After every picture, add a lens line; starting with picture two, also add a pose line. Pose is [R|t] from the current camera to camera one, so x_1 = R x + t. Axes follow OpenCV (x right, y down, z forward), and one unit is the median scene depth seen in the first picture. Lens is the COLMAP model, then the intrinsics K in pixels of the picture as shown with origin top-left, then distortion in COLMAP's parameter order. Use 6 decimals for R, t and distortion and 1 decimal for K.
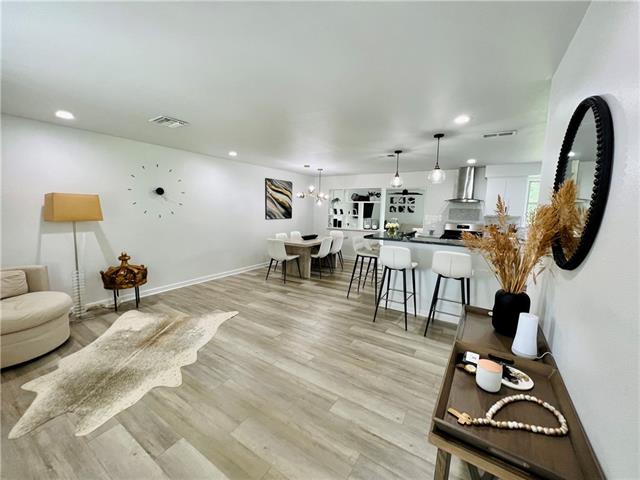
lens RADIAL K [[264.0, 0, 322.5], [0, 264.0, 237.6], [0, 0, 1]] dist [-0.001538, 0.000807]
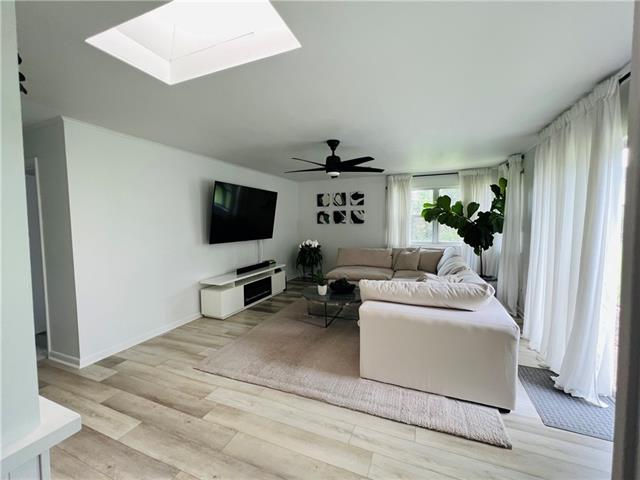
lens RADIAL K [[264.0, 0, 325.3], [0, 264.0, 238.3], [0, 0, 1]] dist [-0.001538, 0.000807]
pose [[0.981425, -0.047489, 0.185874, 0.478887], [0.056527, 0.997447, -0.043628, -0.129746], [-0.183327, 0.053324, 0.981605, 1.391632]]
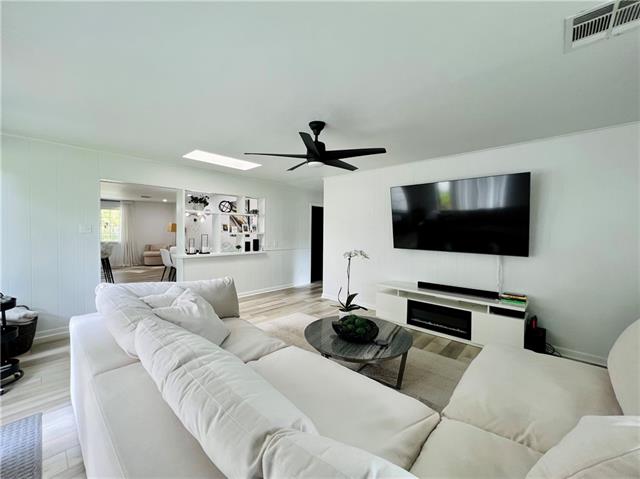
lens RADIAL K [[264.0, 0, 321.3], [0, 264.0, 239.4], [0, 0, 1]] dist [-0.001538, 0.000807]
pose [[-0.176136, -0.002573, -0.984362, 1.139754], [-0.127249, 0.991666, 0.020177, -0.181105], [0.976106, 0.128813, -0.174995, 2.148001]]
